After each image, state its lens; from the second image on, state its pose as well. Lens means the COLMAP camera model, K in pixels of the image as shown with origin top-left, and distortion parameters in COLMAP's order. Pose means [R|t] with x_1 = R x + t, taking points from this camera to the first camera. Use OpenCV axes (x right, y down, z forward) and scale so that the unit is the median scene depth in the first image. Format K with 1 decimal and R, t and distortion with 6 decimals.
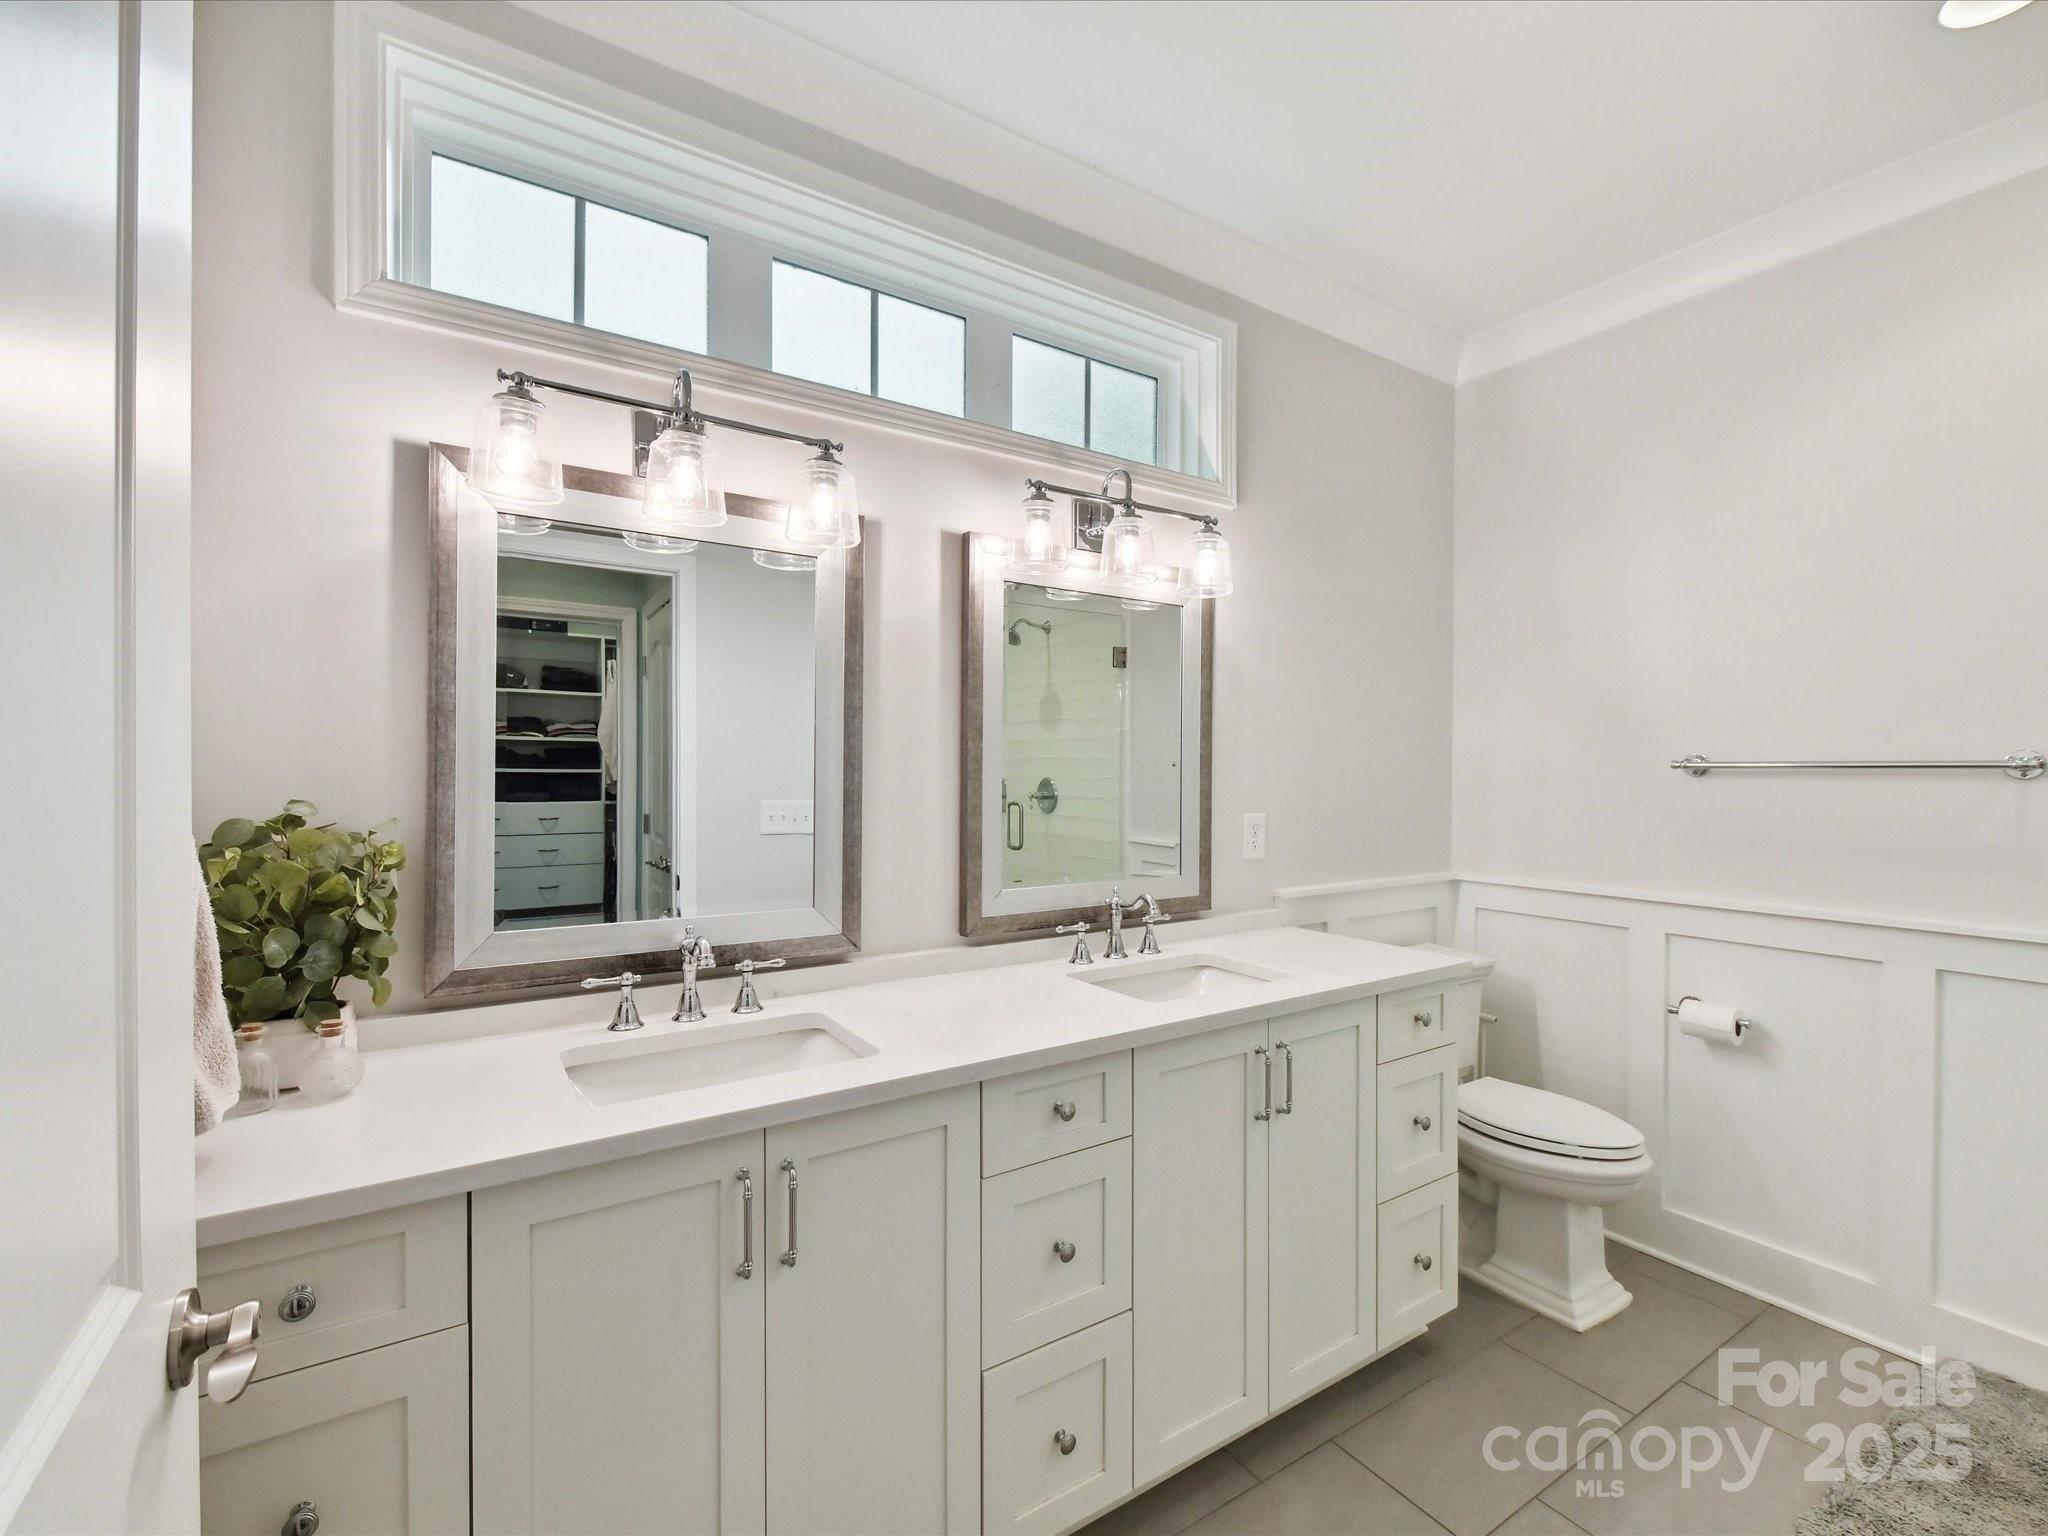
lens RADIAL K [[905.1, 0, 1027.0], [0, 905.1, 745.7], [0, 0, 1]] dist [0.005590, -0.004567]
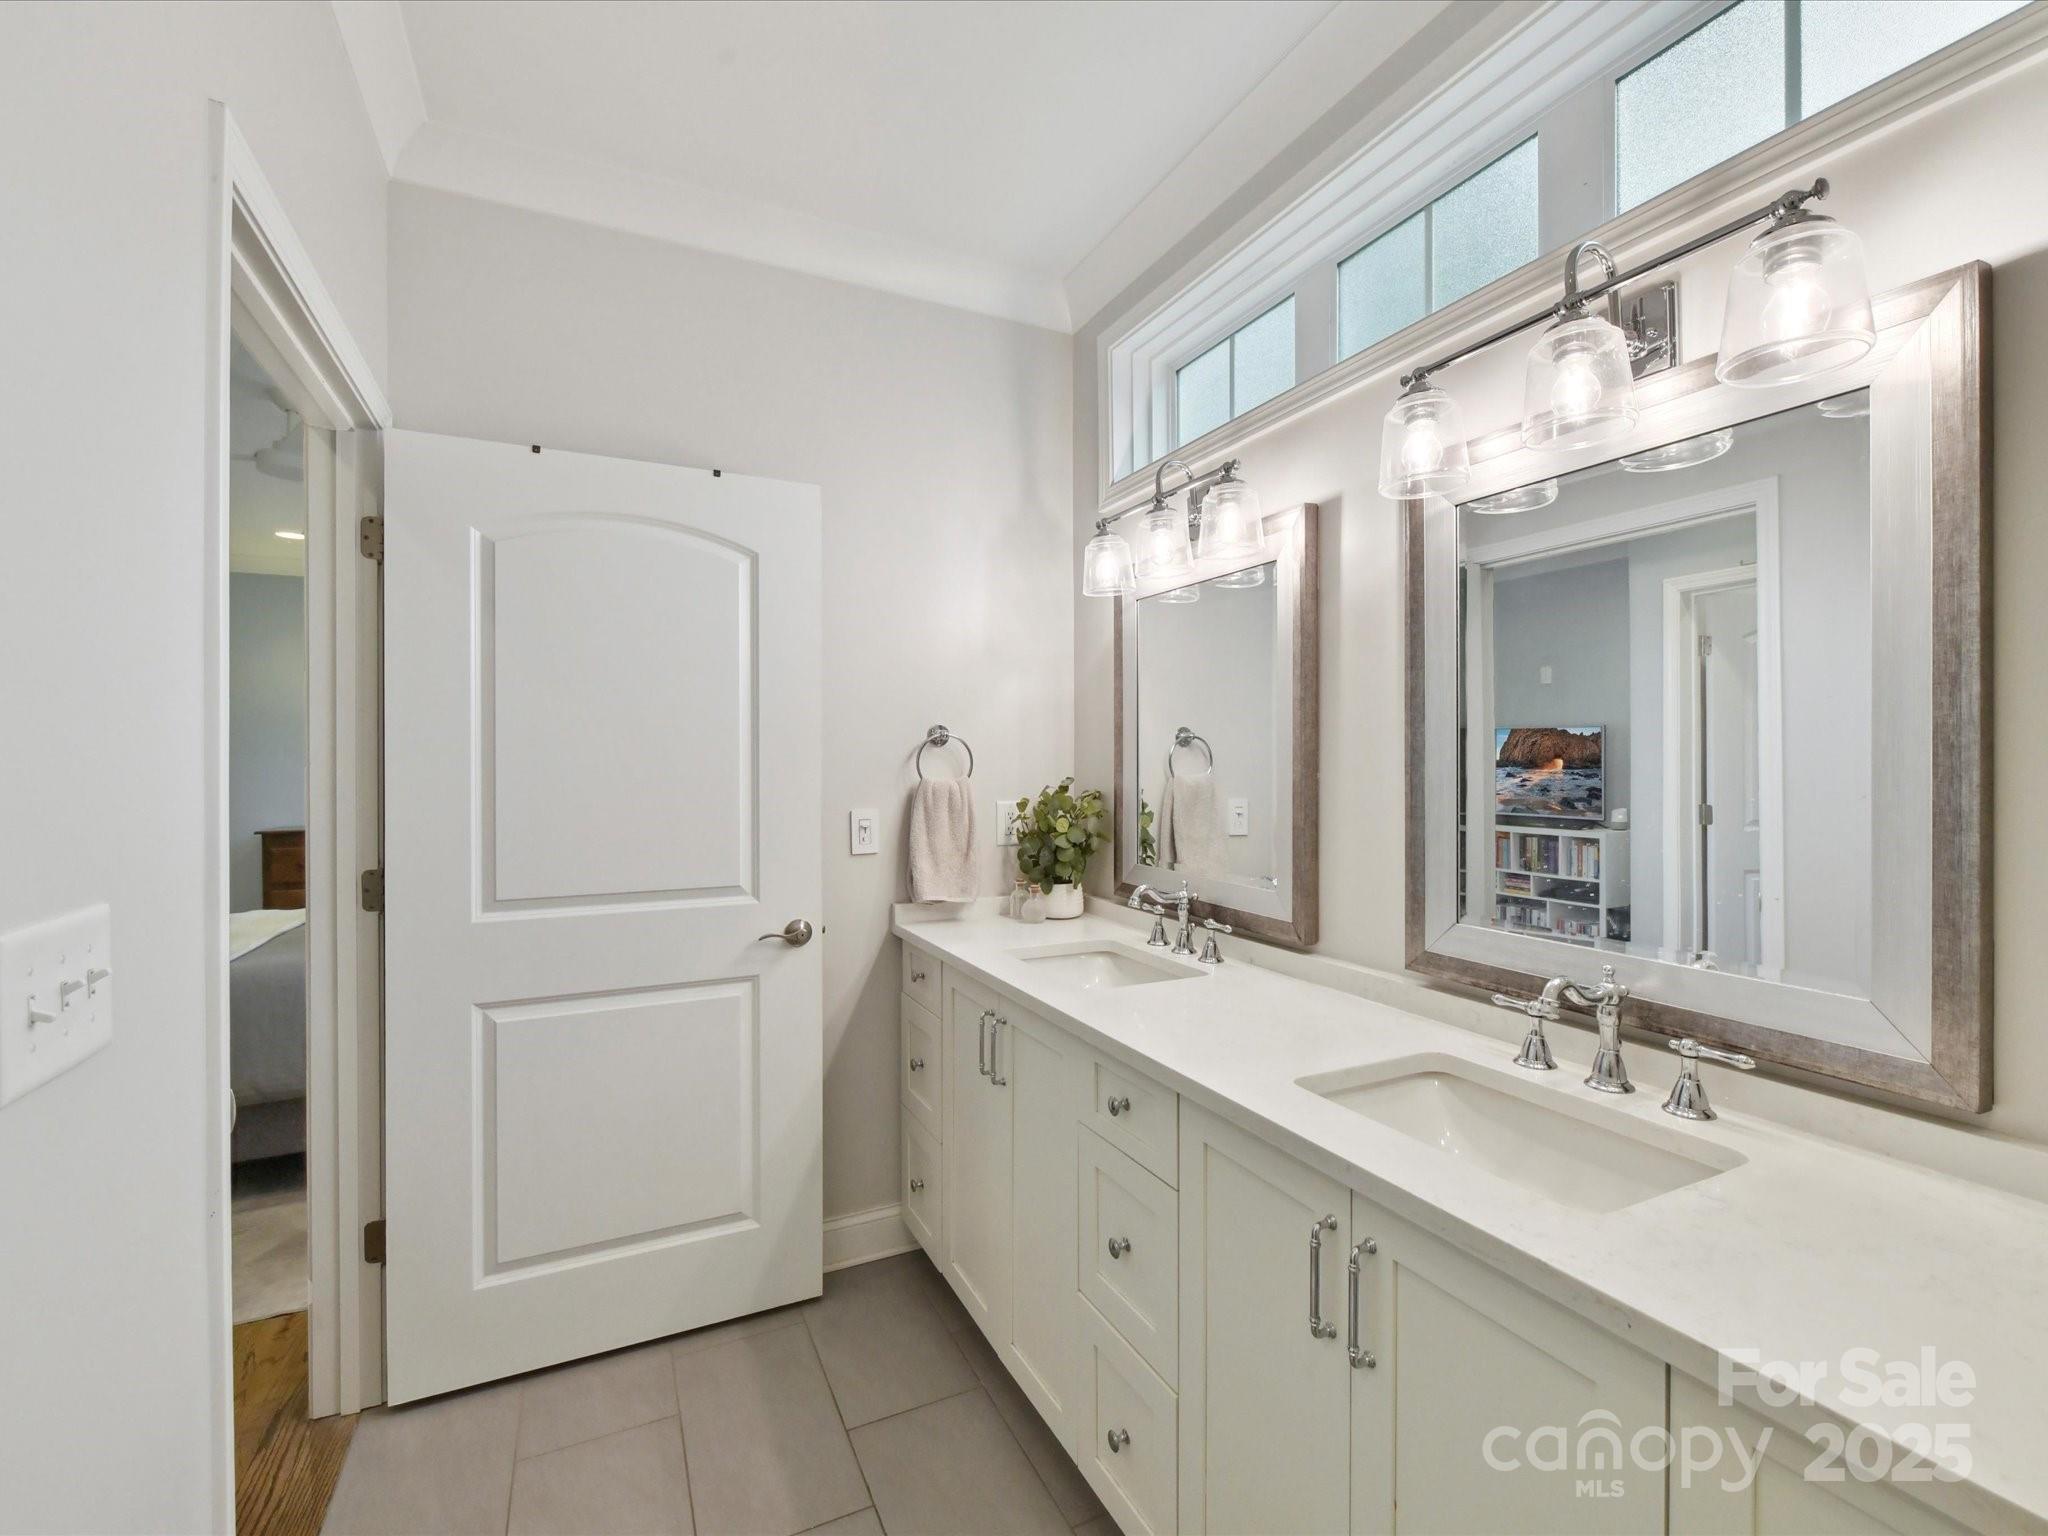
lens RADIAL K [[905.1, 0, 1027.0], [0, 905.1, 745.7], [0, 0, 1]] dist [0.005590, -0.004567]
pose [[-0.127265, -0.019584, -0.991675, 0.796029], [0.030124, 0.999268, -0.023599, 0.021377], [0.991411, -0.032877, -0.126582, 0.786538]]
